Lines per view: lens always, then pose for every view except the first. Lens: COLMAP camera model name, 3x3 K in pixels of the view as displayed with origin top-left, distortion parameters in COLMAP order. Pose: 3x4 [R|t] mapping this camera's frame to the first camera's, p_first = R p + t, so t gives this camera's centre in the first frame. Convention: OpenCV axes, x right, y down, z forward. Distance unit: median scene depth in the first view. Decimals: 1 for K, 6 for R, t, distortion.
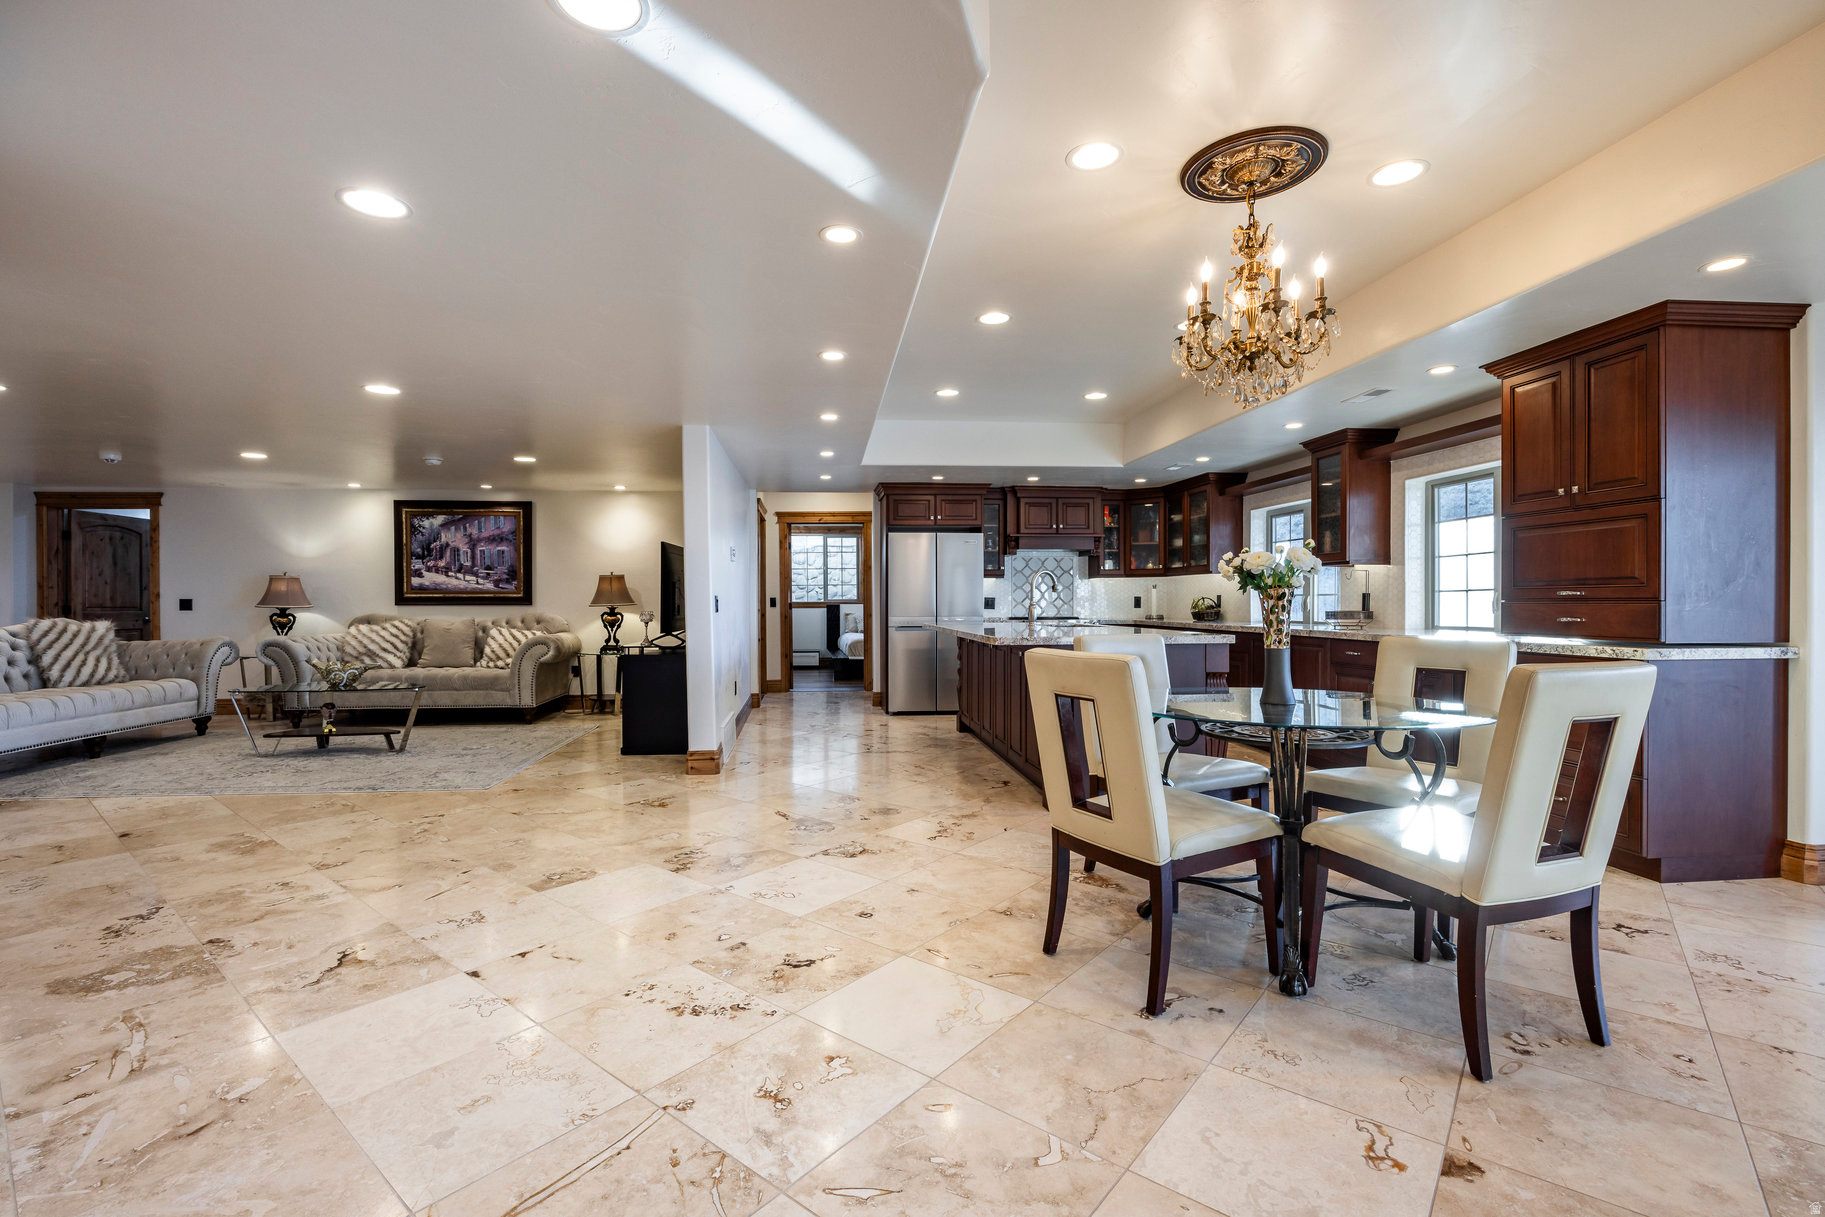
lens RADIAL K [[839.0, 0, 910.4], [0, 839.0, 603.5], [0, 0, 1]] dist [0.001323, 0.000494]
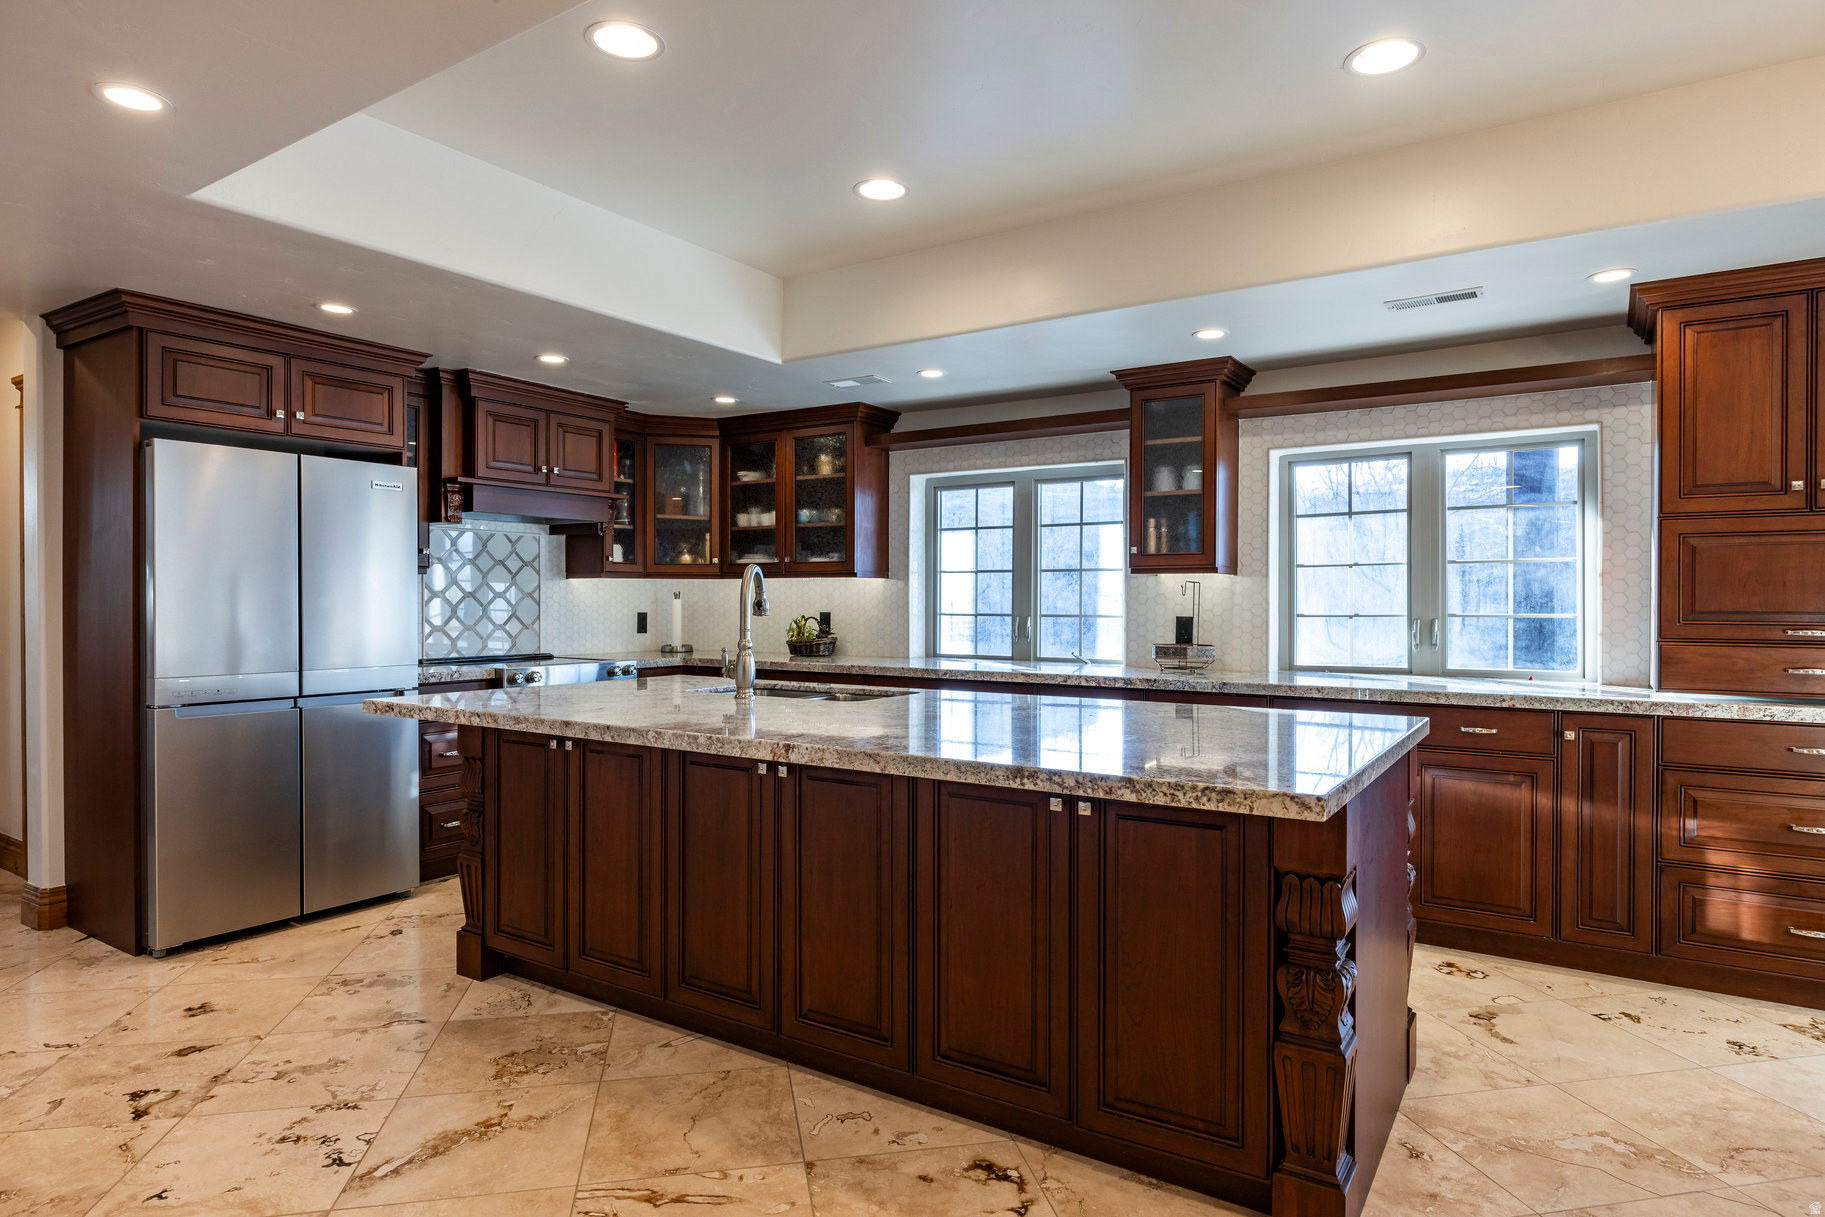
lens RADIAL K [[1027.0, 0, 917.0], [0, 1027.0, 609.8], [0, 0, 1]] dist [-0.004832, -0.000662]
pose [[0.631769, -0.002746, 0.775152, -0.149281], [-0.001970, 0.999985, 0.005148, -0.015027], [-0.775154, -0.004780, 0.631754, 0.462041]]
